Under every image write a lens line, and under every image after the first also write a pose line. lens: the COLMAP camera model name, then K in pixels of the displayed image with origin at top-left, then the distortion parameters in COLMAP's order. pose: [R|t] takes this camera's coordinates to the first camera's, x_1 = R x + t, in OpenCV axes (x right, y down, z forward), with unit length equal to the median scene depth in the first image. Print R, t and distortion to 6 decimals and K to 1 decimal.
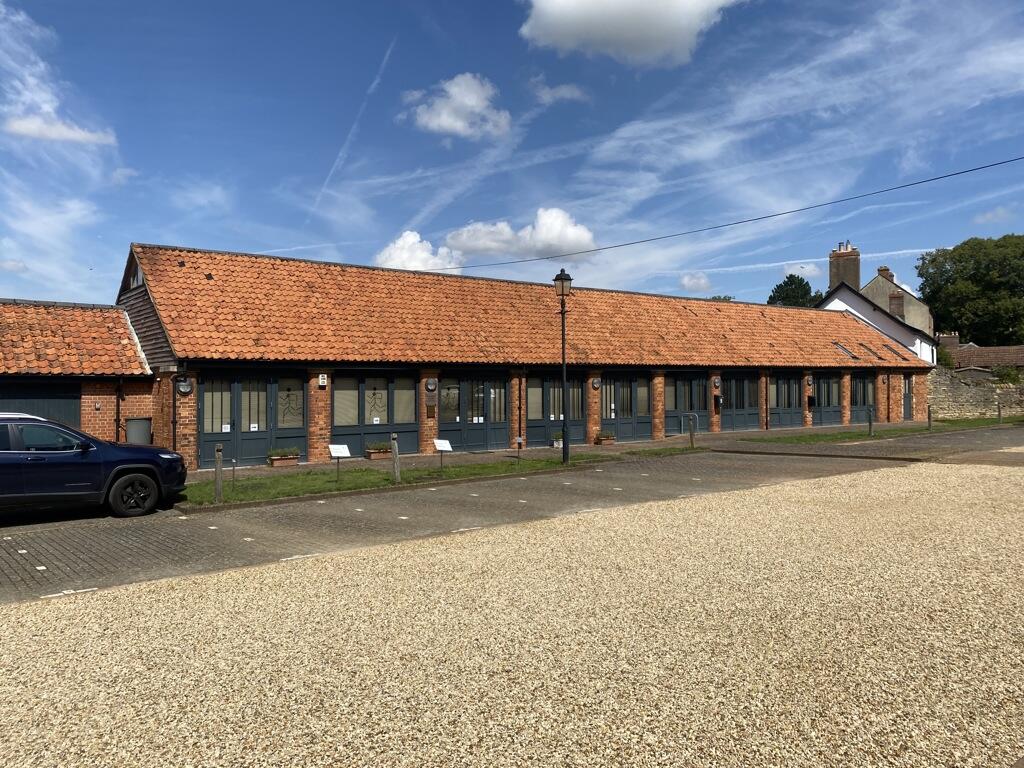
lens RADIAL K [[861.2, 0, 512.0], [0, 861.2, 384.0], [0, 0, 1]] dist [0.052486, -0.000107]
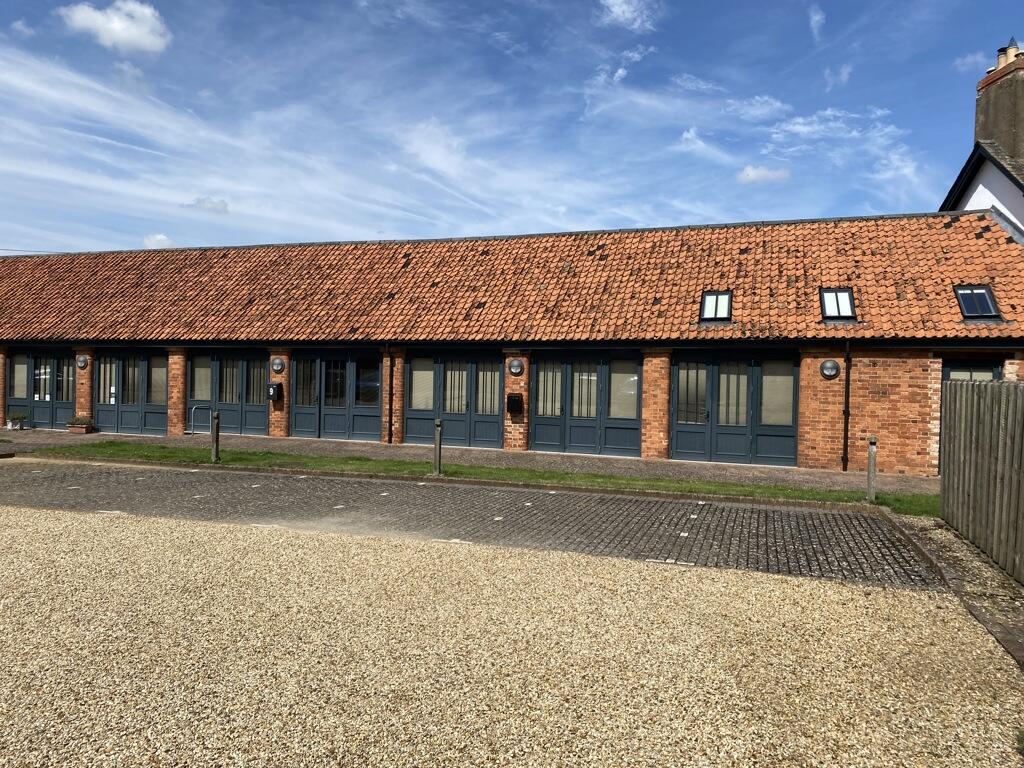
lens RADIAL K [[861.2, 0, 512.0], [0, 861.2, 384.0], [0, 0, 1]] dist [0.052486, -0.000107]
pose [[0.480322, 0.032449, -0.876492, 0.871761], [-0.017466, 0.999471, 0.027431, -0.007969], [0.876918, 0.002133, 0.480635, 0.782385]]
